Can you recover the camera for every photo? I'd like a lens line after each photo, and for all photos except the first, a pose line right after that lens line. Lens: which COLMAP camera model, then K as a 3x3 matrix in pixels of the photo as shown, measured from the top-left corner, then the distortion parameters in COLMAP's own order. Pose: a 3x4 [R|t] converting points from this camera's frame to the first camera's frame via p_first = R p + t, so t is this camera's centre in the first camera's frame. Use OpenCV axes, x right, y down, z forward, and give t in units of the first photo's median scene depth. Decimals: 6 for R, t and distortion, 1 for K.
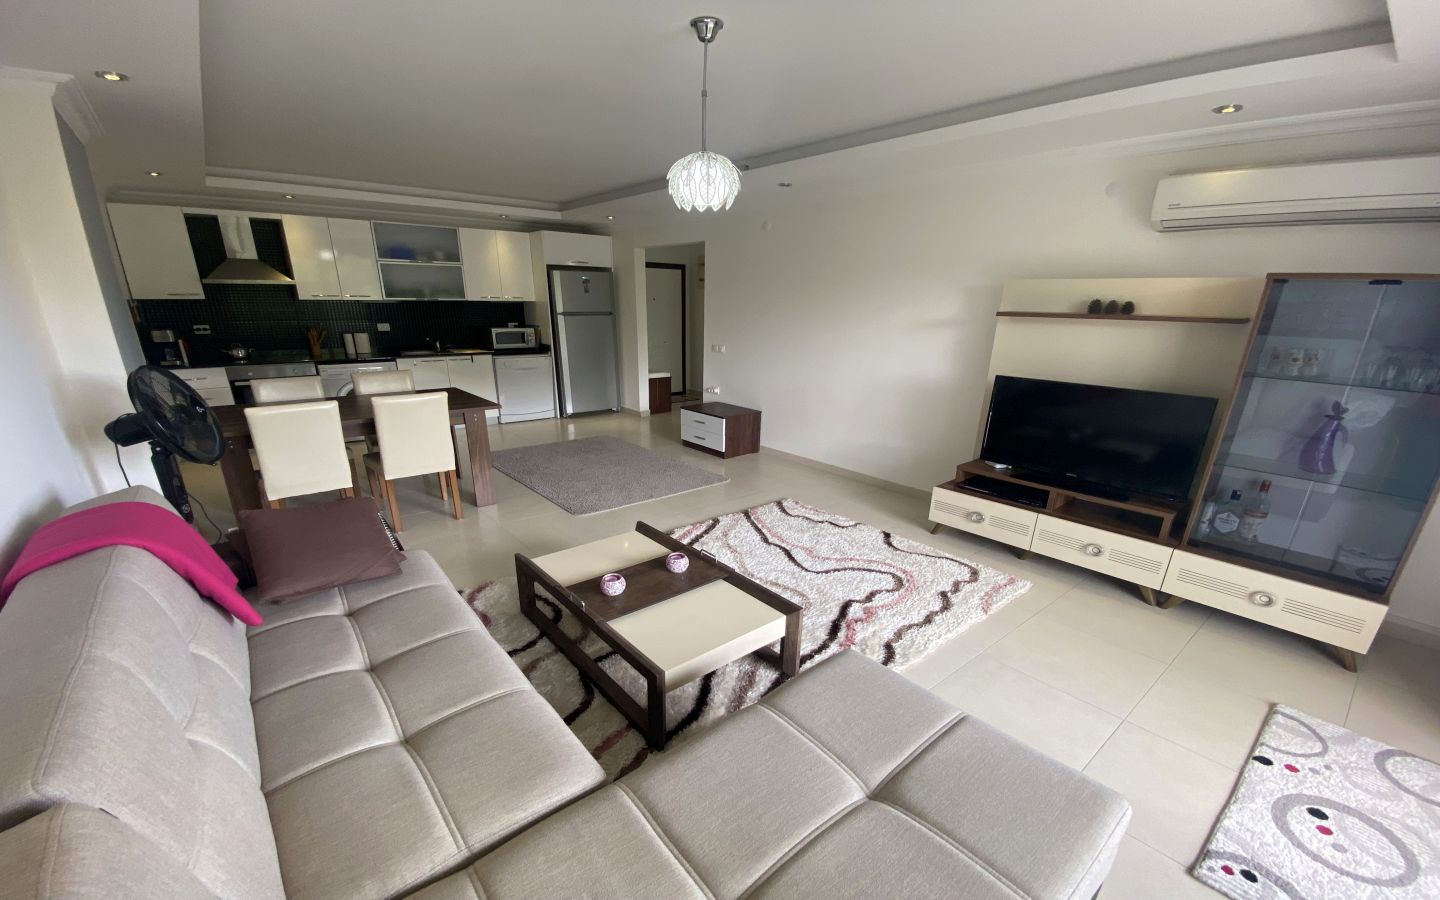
lens RADIAL K [[566.6, 0, 706.0], [0, 566.6, 511.5], [0, 0, 1]] dist [0.014342, -0.015903]
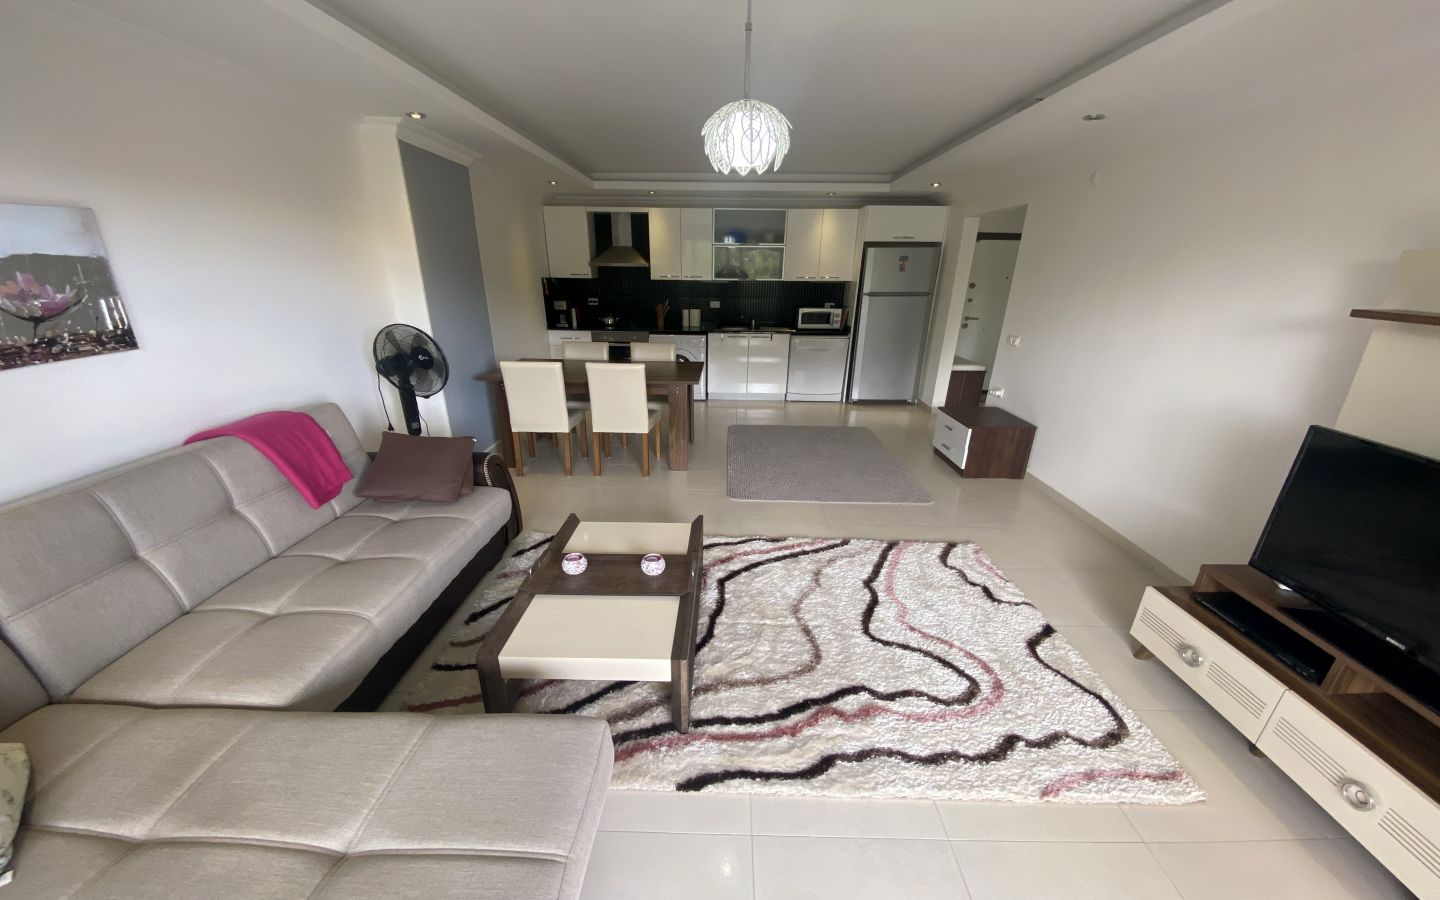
lens RADIAL K [[564.9, 0, 719.8], [0, 564.9, 513.7], [0, 0, 1]] dist [0.013208, -0.016093]
pose [[0.765389, 0.246693, -0.594409, 0.254209], [-0.224413, 0.967949, 0.112756, -0.054574], [0.603174, 0.047090, 0.796218, 0.141240]]
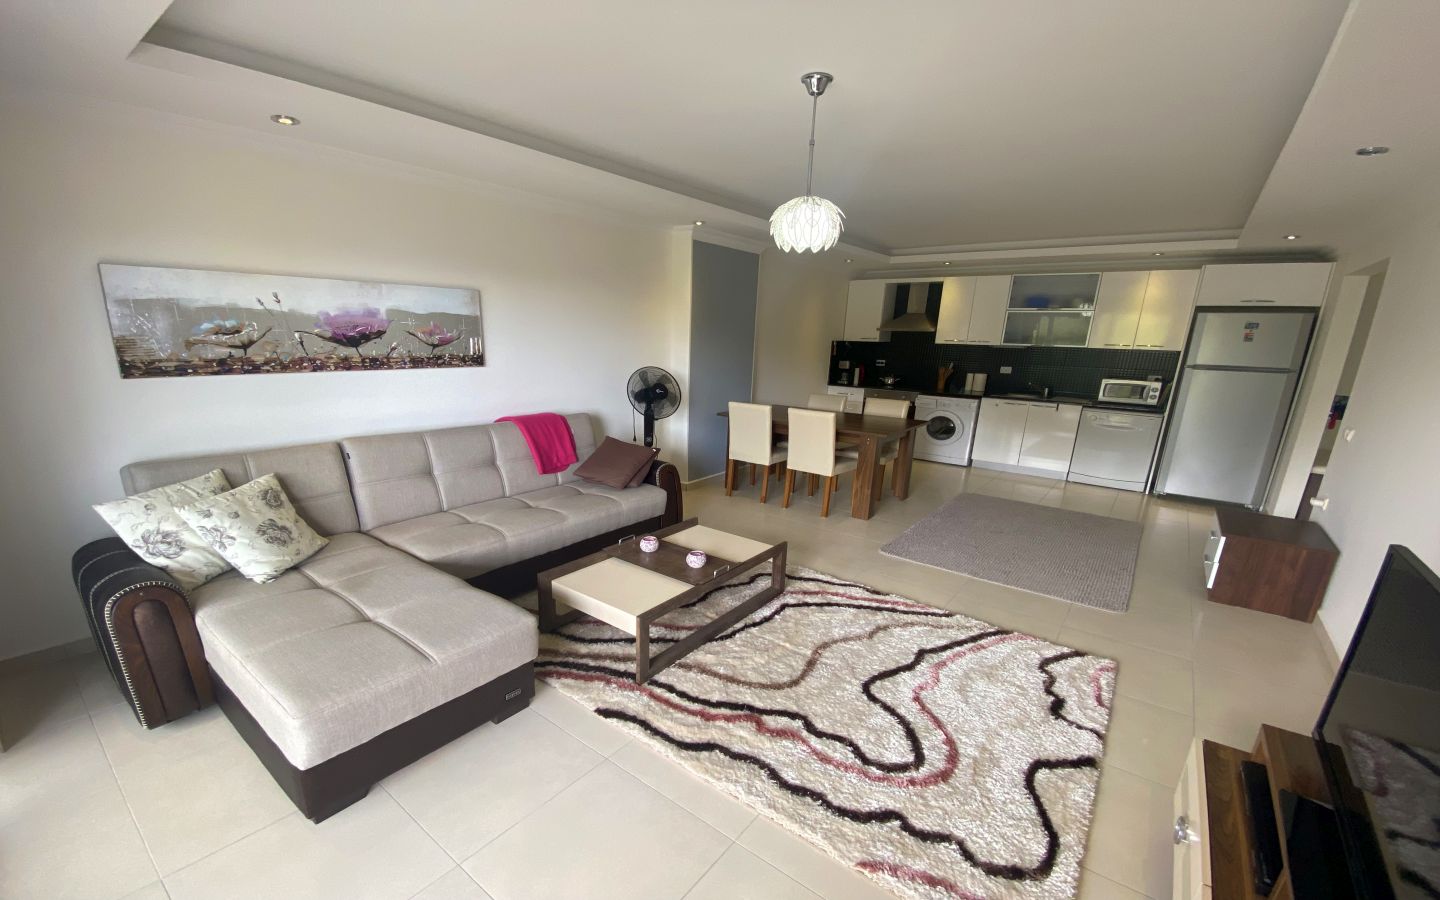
lens RADIAL K [[584.5, 0, 714.9], [0, 584.5, 489.6], [0, 0, 1]] dist [0.001342, -0.013147]
pose [[0.231321, 0.245169, -0.941479, 0.453864], [-0.360829, 0.920326, 0.151005, -0.101362], [0.903489, 0.304782, 0.301355, 0.286270]]
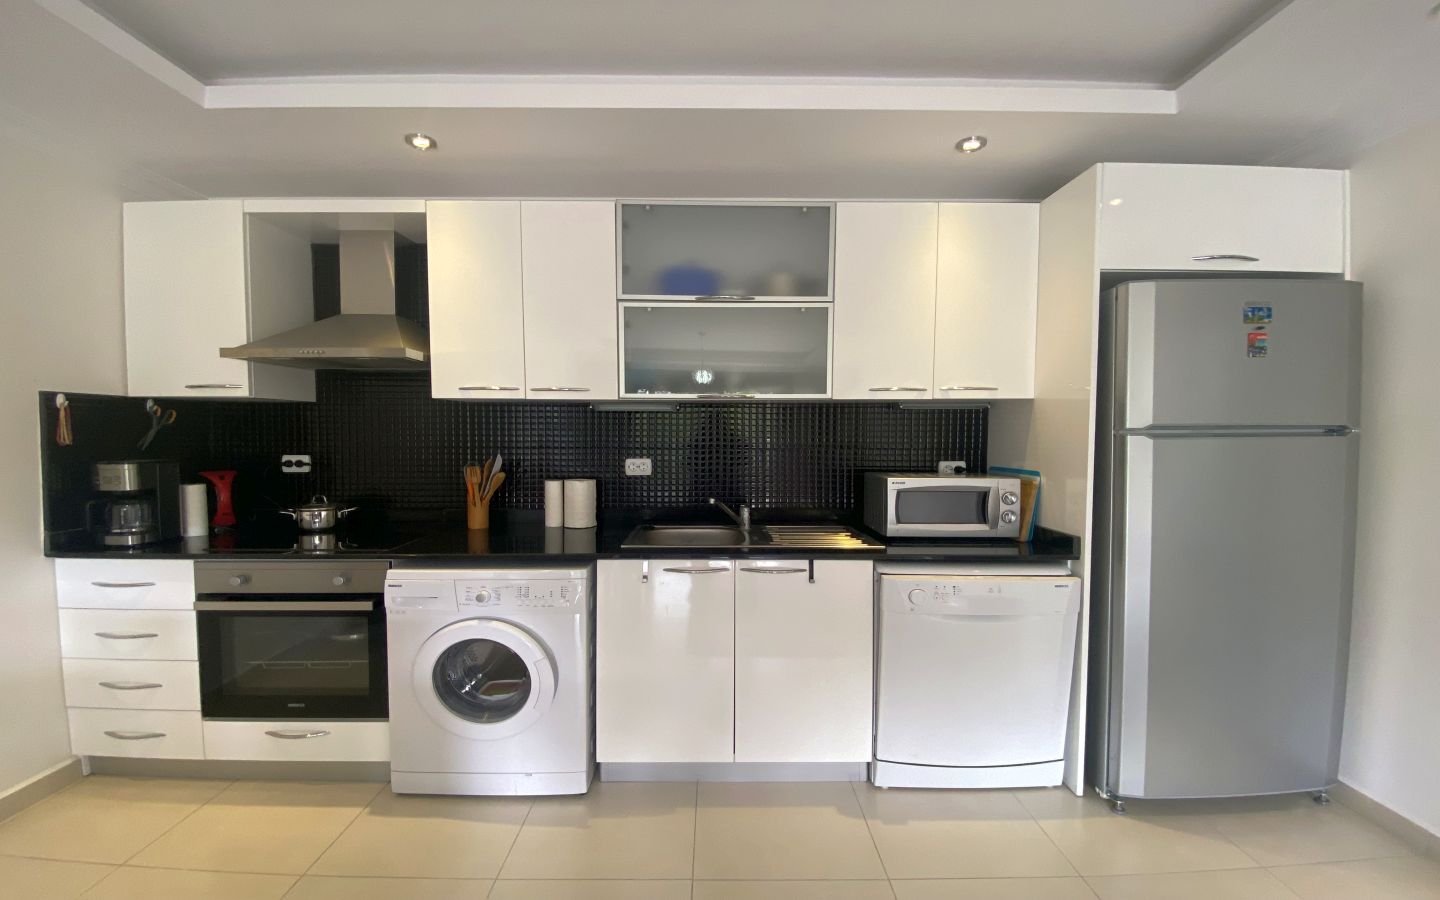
lens RADIAL K [[564.9, 0, 719.8], [0, 564.9, 513.7], [0, 0, 1]] dist [0.013208, -0.016093]
pose [[0.795343, 0.070739, -0.602017, -0.308811], [-0.205494, 0.965821, -0.157996, -0.276617], [0.570264, 0.249372, 0.782696, 0.834871]]
